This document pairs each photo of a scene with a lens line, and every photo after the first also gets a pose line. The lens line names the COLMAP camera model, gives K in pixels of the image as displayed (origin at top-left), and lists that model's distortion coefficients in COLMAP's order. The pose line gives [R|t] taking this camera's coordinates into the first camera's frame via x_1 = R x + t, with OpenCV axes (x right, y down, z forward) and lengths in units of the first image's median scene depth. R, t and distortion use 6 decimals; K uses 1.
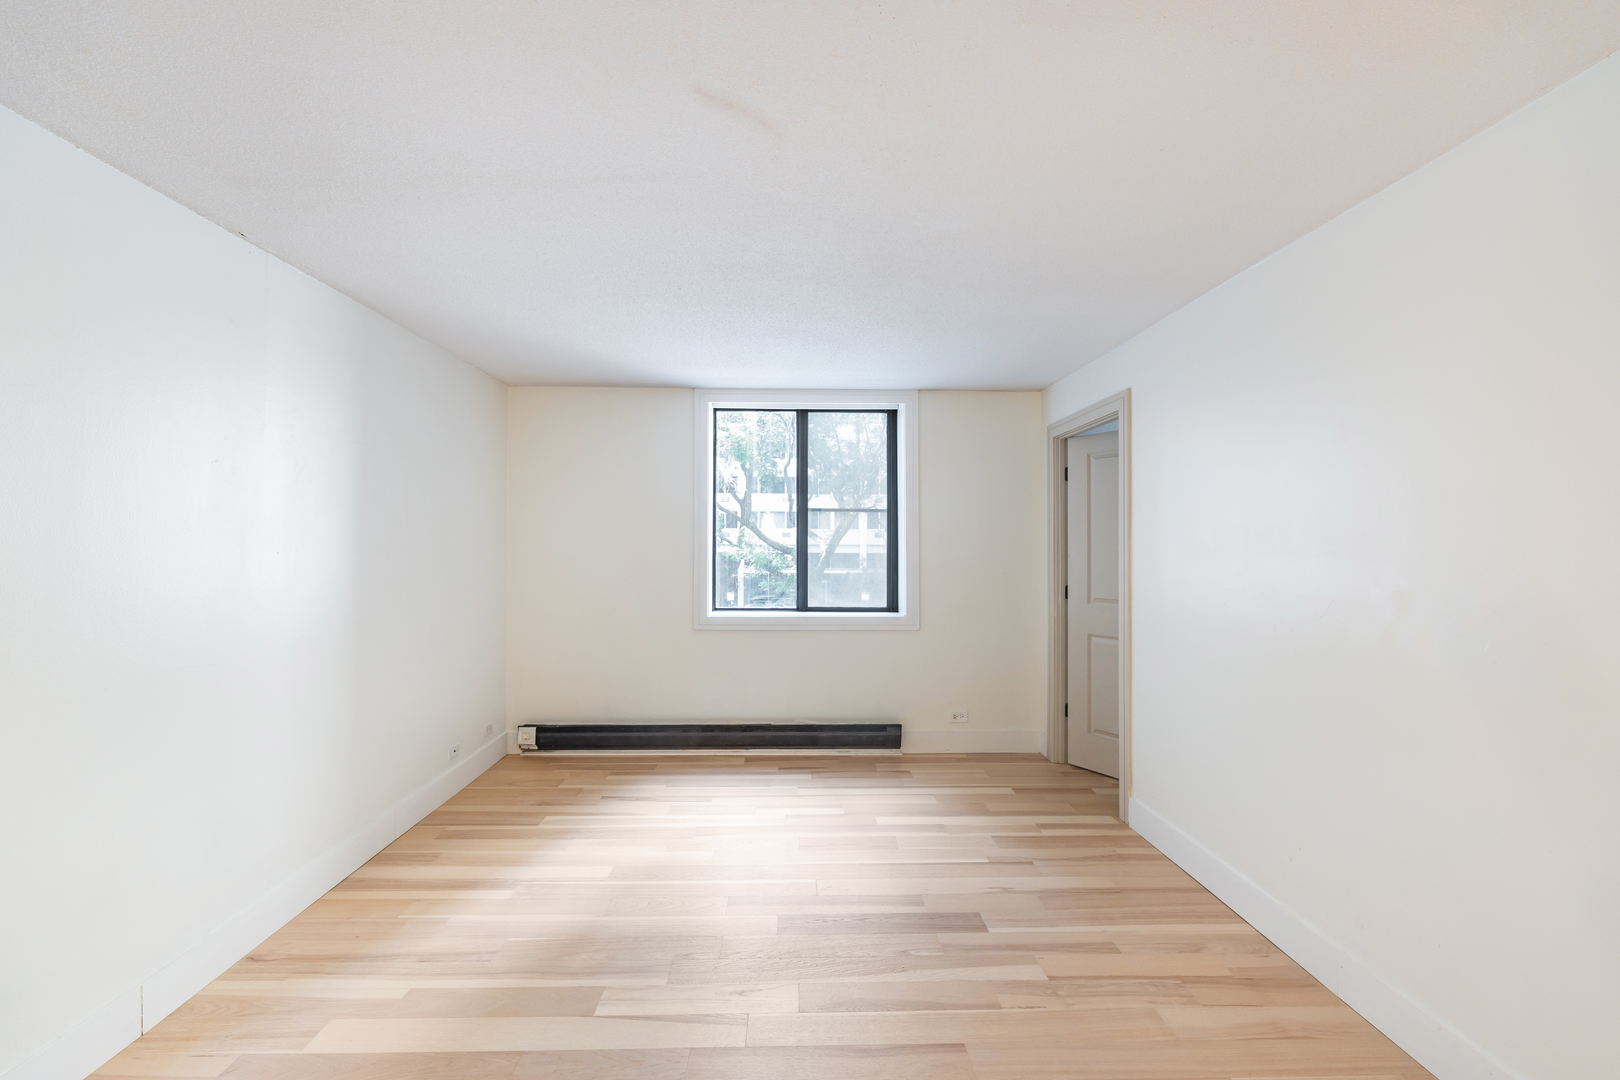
lens RADIAL K [[652.1, 0, 802.6], [0, 652.1, 541.4], [0, 0, 1]] dist [-0.000447, -0.000009]
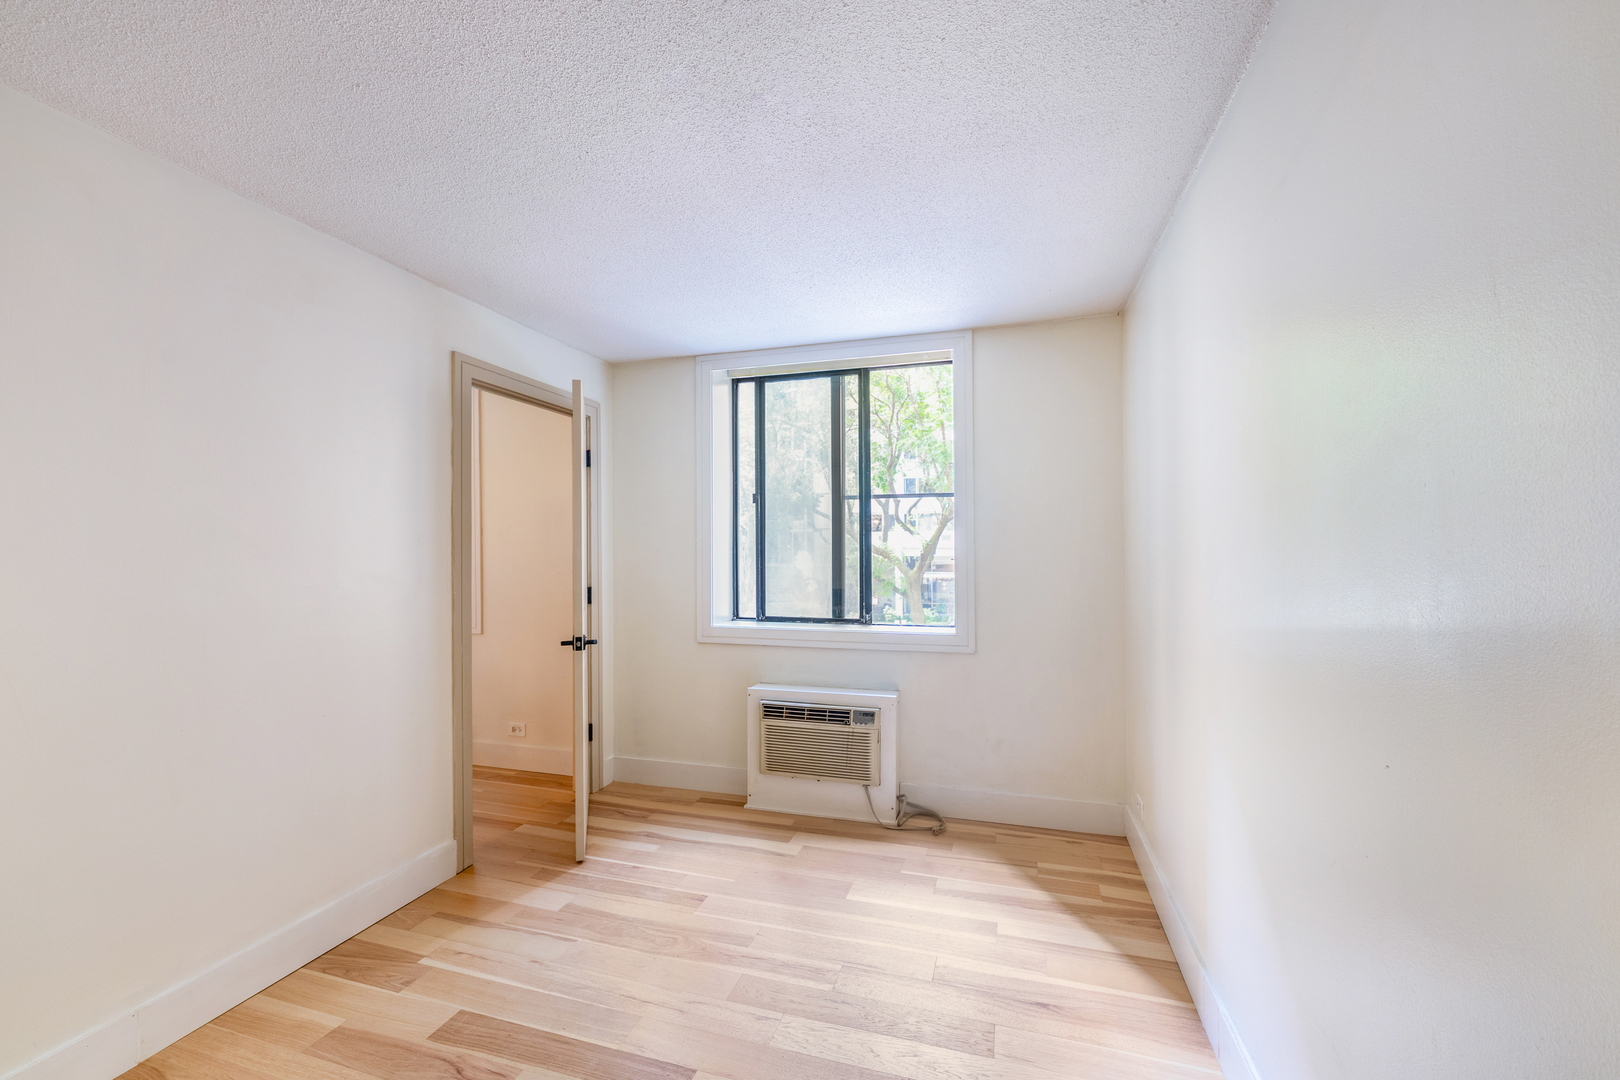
lens RADIAL K [[656.8, 0, 800.8], [0, 656.8, 558.7], [0, 0, 1]] dist [-0.001252, 0.000062]
pose [[0.949446, -0.000411, -0.313929, 0.268263], [0.000762, 0.999999, 0.000996, 0.030758], [0.313928, -0.001185, 0.949446, 0.270480]]
